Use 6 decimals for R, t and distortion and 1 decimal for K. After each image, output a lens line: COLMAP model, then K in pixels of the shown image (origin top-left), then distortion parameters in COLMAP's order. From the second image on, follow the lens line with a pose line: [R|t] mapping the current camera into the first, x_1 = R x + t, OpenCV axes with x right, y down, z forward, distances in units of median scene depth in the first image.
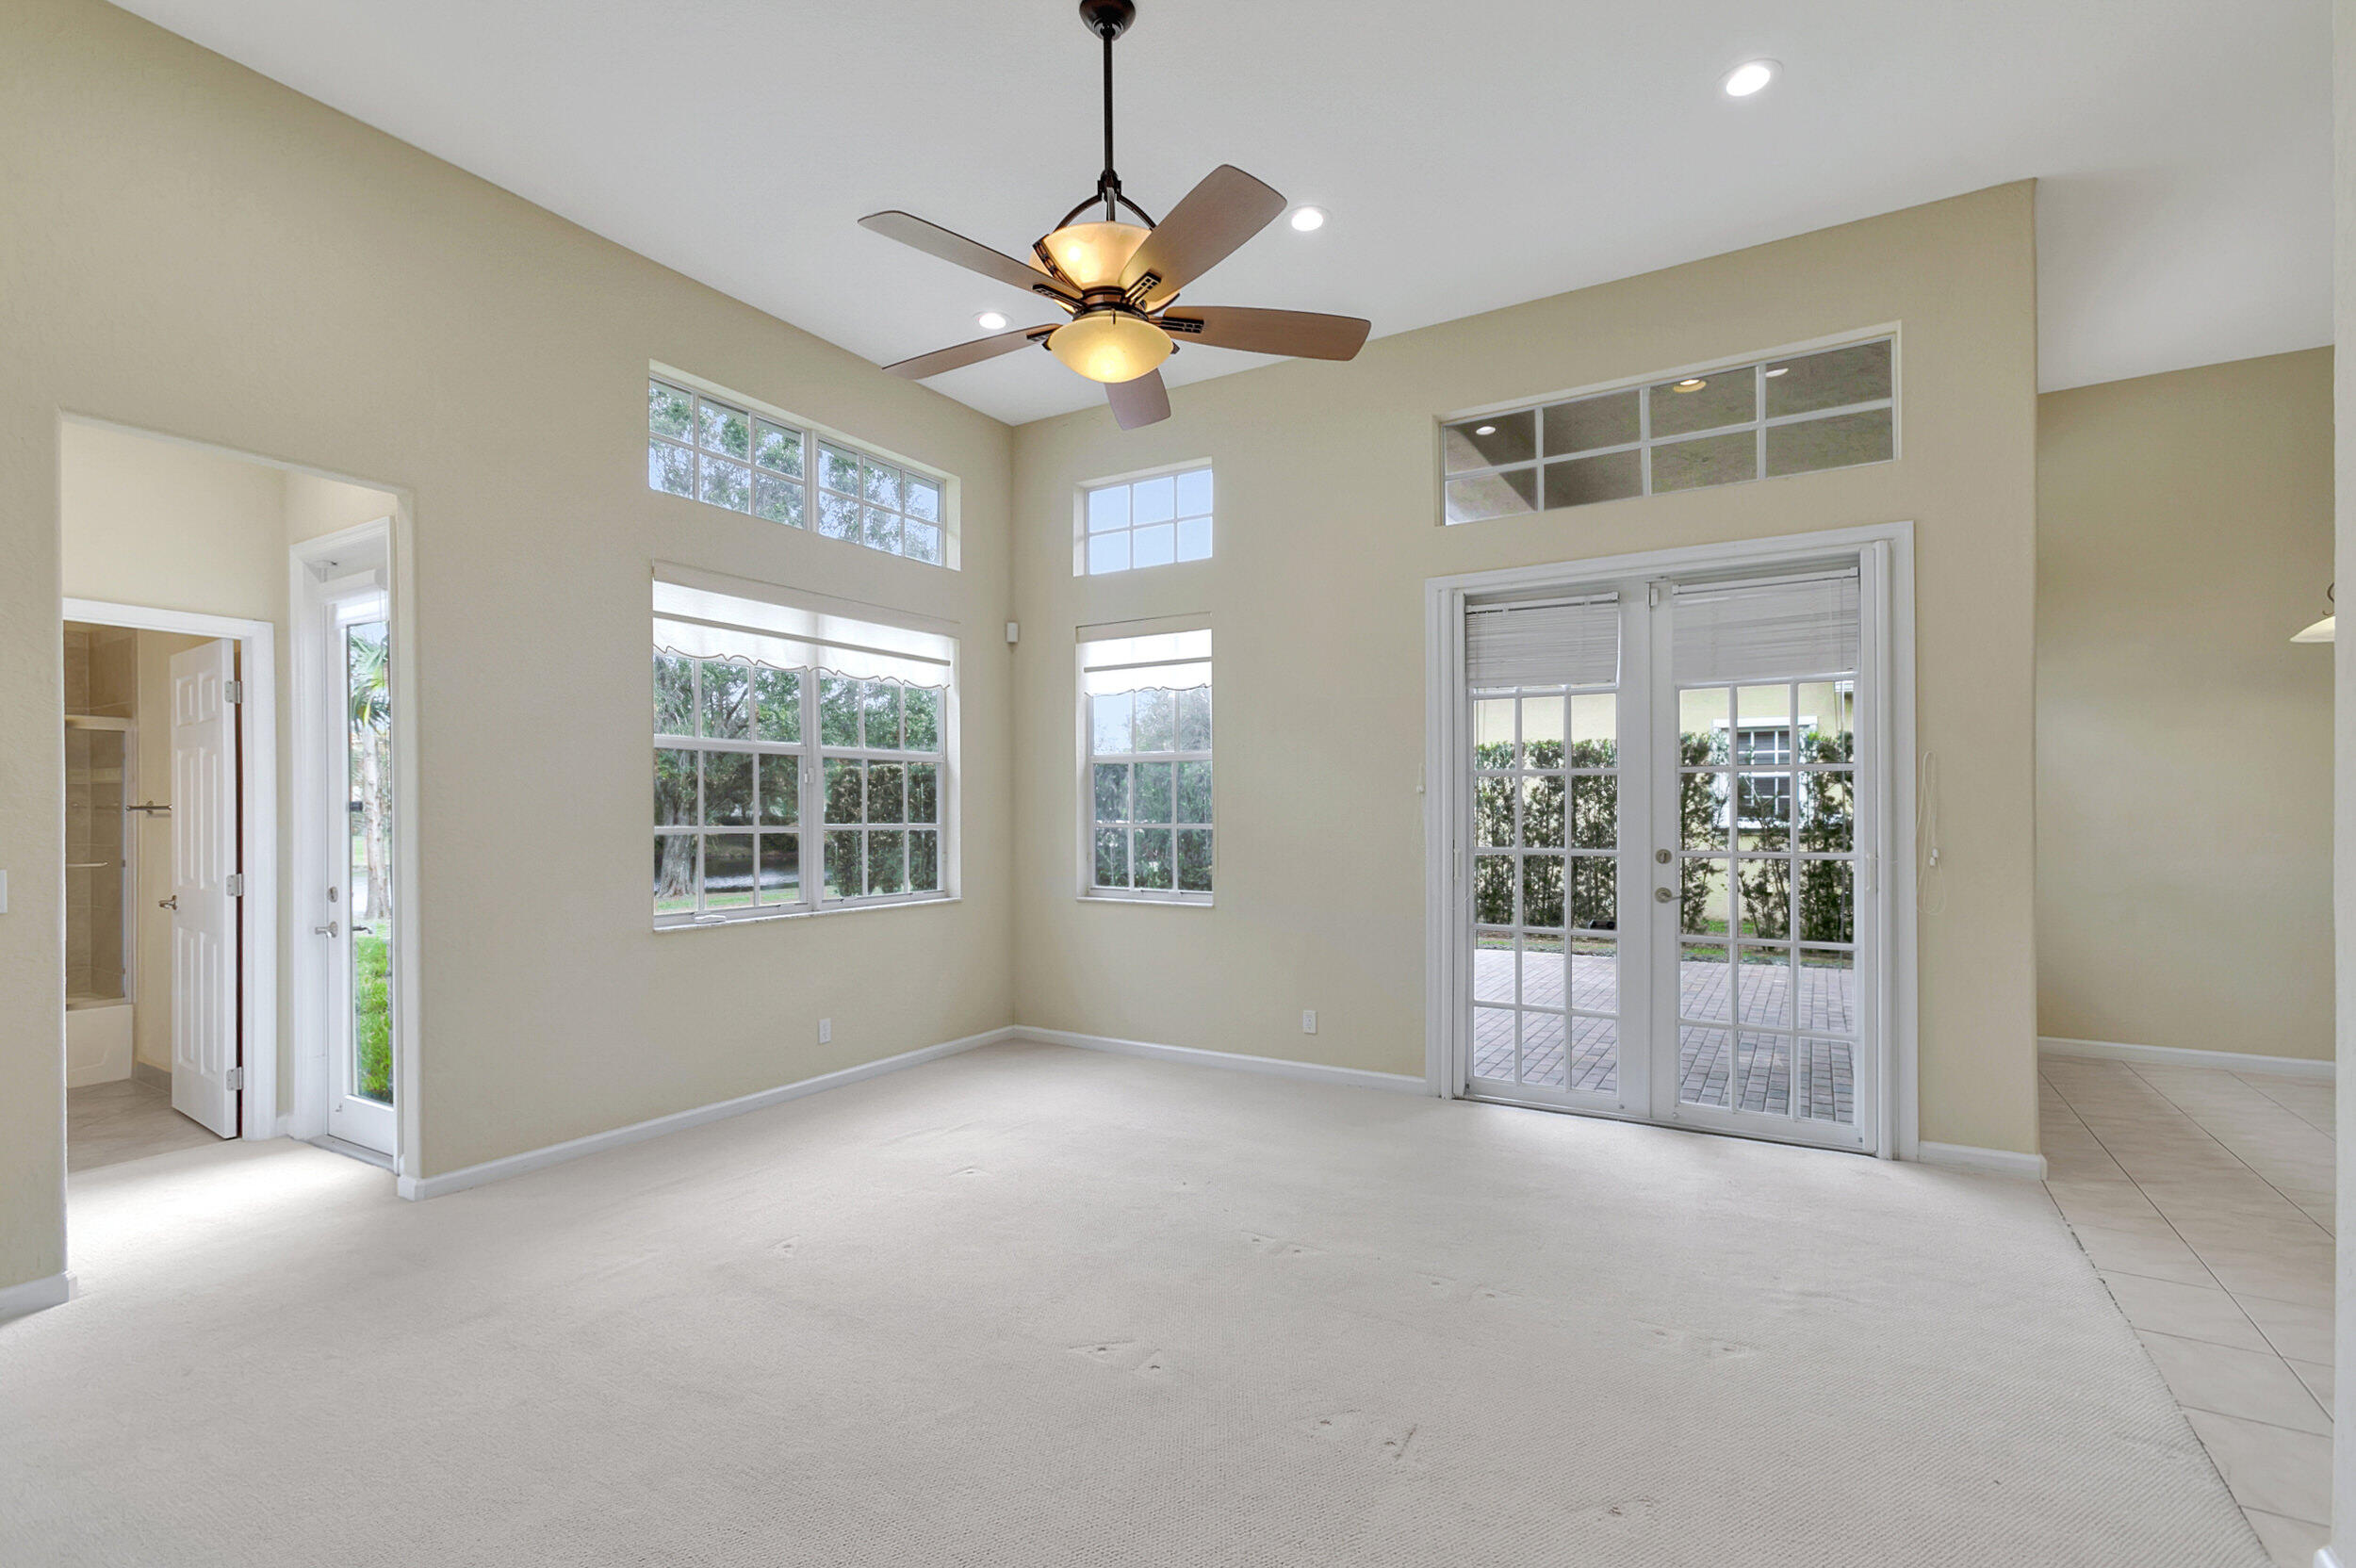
lens RADIAL K [[1070.4, 0, 1173.2], [0, 1070.4, 807.1], [0, 0, 1]] dist [-0.002654, -0.000133]
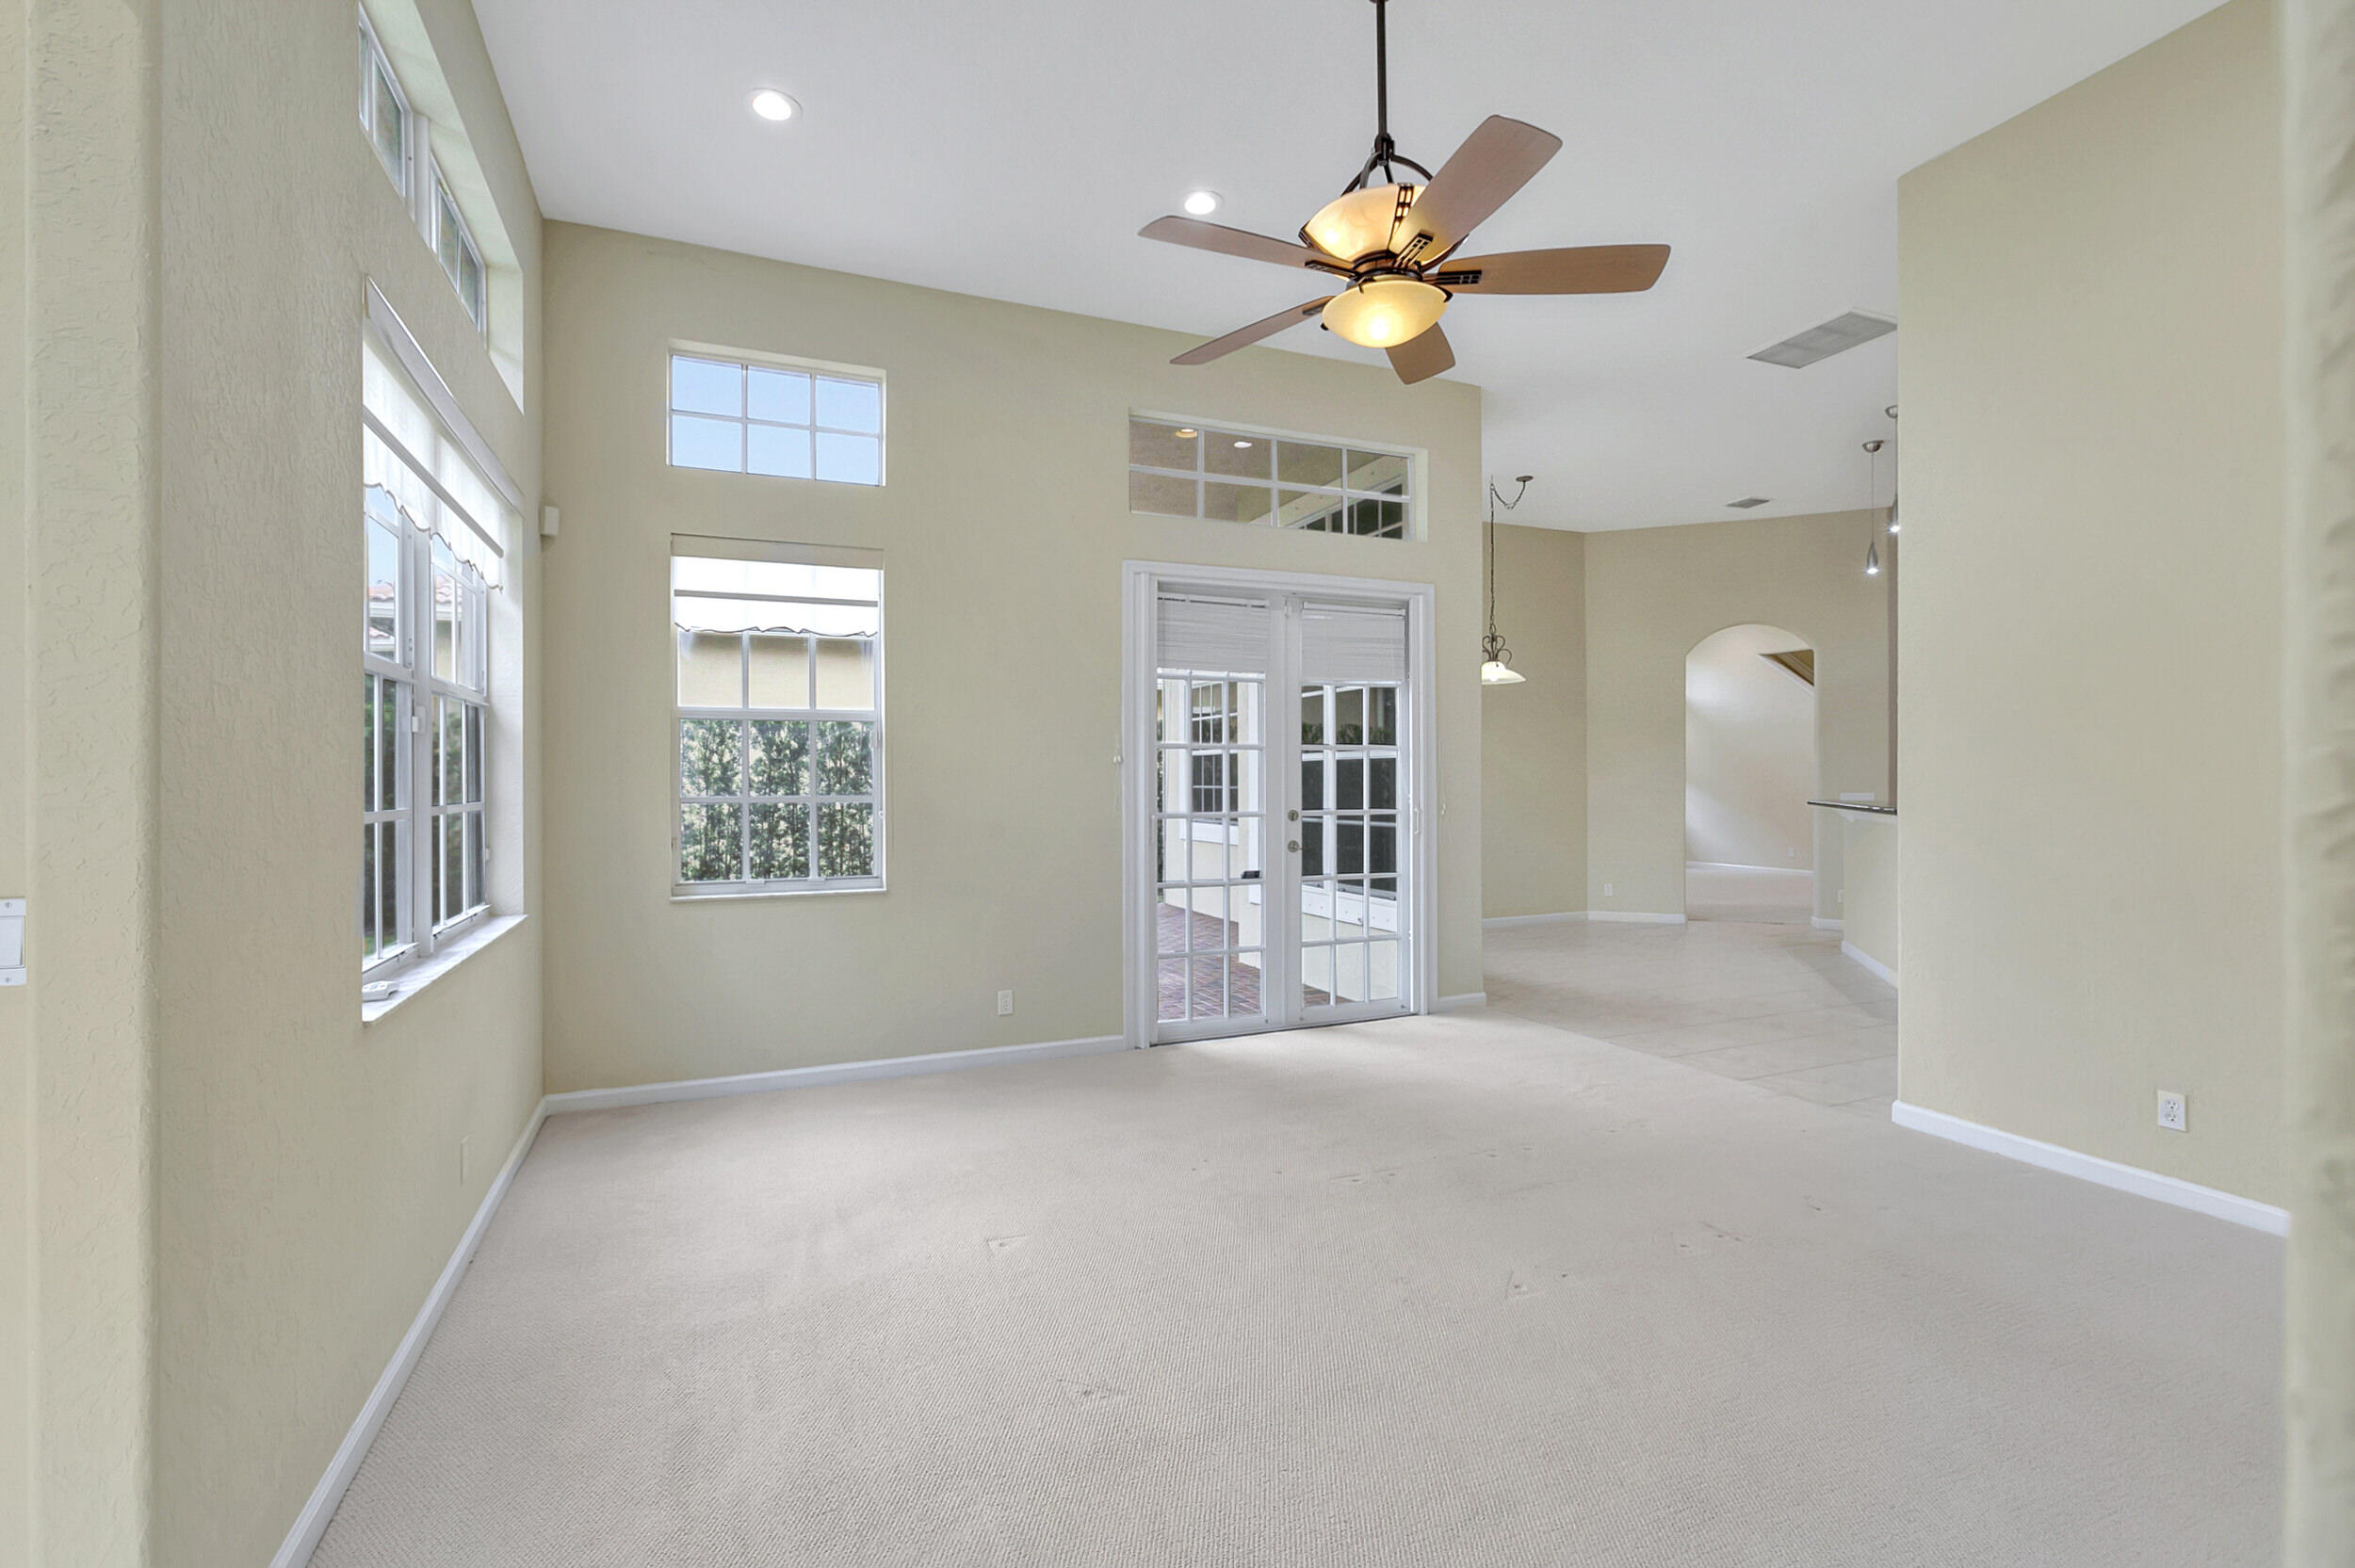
lens RADIAL K [[1061.9, 0, 1168.1], [0, 1061.9, 772.6], [0, 0, 1]] dist [-0.027458, 0.021117]
pose [[0.580111, 0.004231, 0.814527, -0.571135], [0.001392, 0.999980, -0.006186, 0.002569], [-0.814536, 0.004723, 0.580093, 0.349366]]
